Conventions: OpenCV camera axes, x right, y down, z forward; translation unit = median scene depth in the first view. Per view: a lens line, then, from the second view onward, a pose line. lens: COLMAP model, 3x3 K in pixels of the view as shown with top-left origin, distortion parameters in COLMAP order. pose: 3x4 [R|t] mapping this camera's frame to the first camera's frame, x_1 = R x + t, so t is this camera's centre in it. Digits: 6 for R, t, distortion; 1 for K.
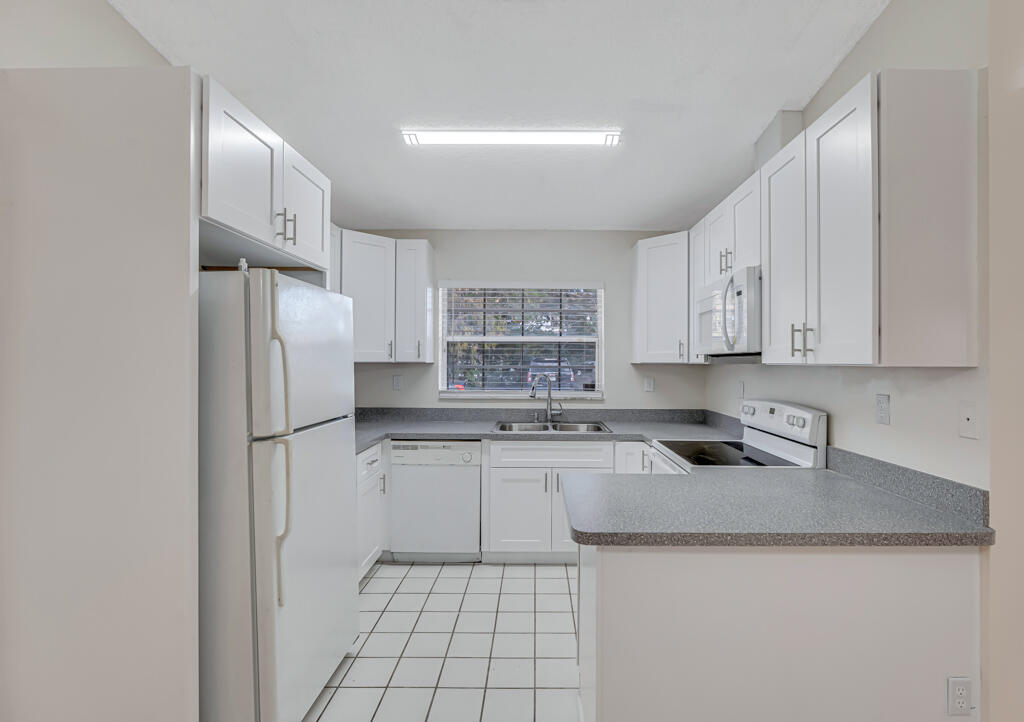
lens RADIAL K [[479.9, 0, 537.8], [0, 479.9, 359.7], [0, 0, 1]] dist [-0.031082, -0.000119]
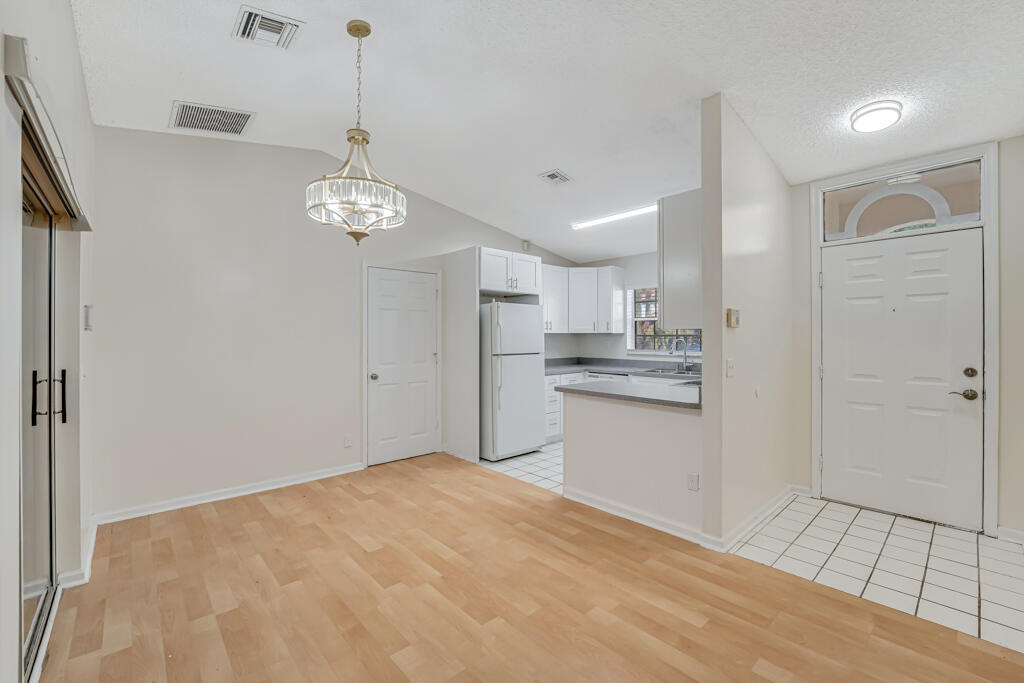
lens RADIAL K [[426.6, 0, 514.2], [0, 426.6, 335.4], [0, 0, 1]] dist [-0.013845, 0.000385]
pose [[0.668878, -0.005858, -0.743349, 0.733084], [0.004883, 0.999982, -0.003487, 0.019061], [0.743356, -0.001298, 0.668895, -0.369086]]
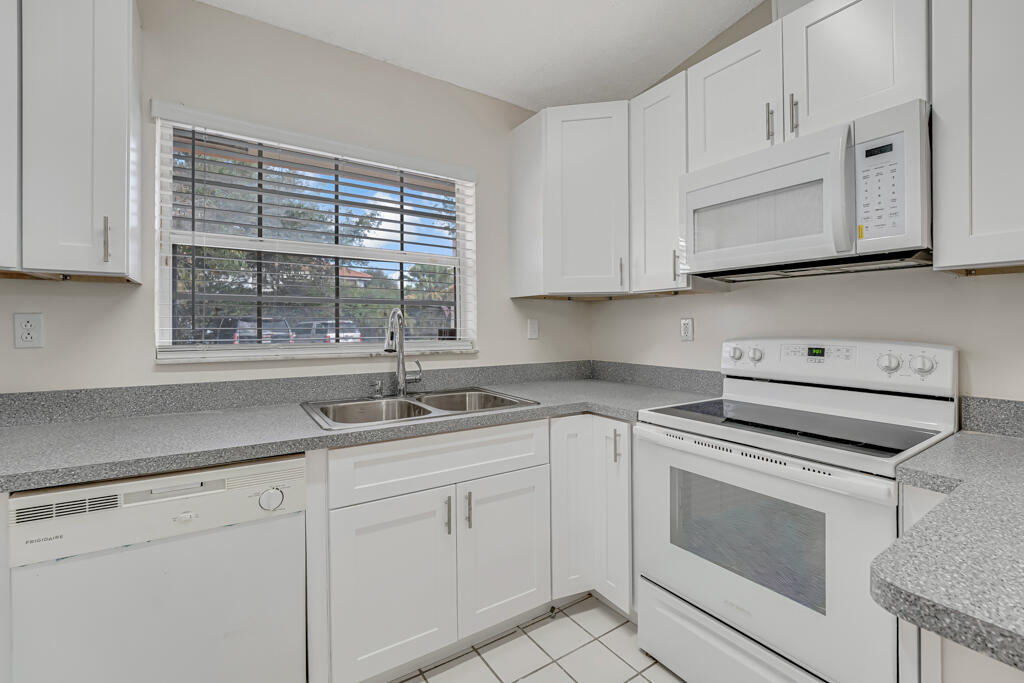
lens RADIAL K [[438.8, 0, 513.2], [0, 438.8, 328.1], [0, 0, 1]] dist [-0.021931, 0.000141]
pose [[0.837760, -0.009149, 0.545962, -0.160711], [0.002309, 0.999910, 0.013212, 0.046608], [-0.546033, -0.009808, 0.837706, 0.522102]]
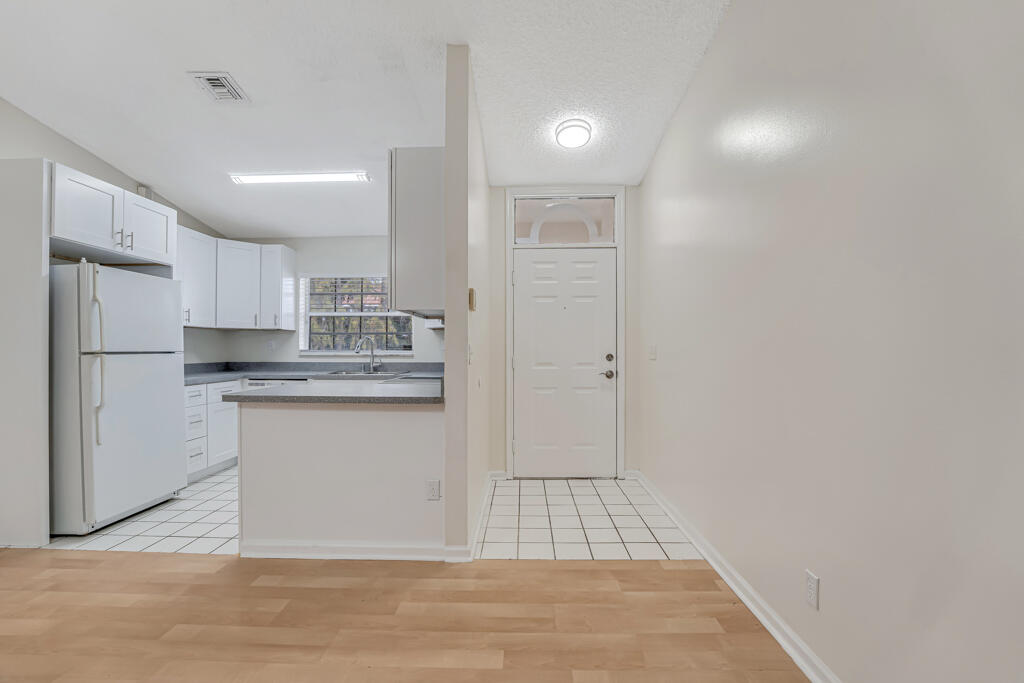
lens RADIAL K [[424.6, 0, 508.5], [0, 424.6, 347.7], [0, 0, 1]] dist [-0.021025, 0.000424]
pose [[0.999188, -0.002541, -0.040217, 0.513173], [0.002533, 0.999997, -0.000266, 0.065874], [0.040218, 0.000164, 0.999191, -0.257333]]
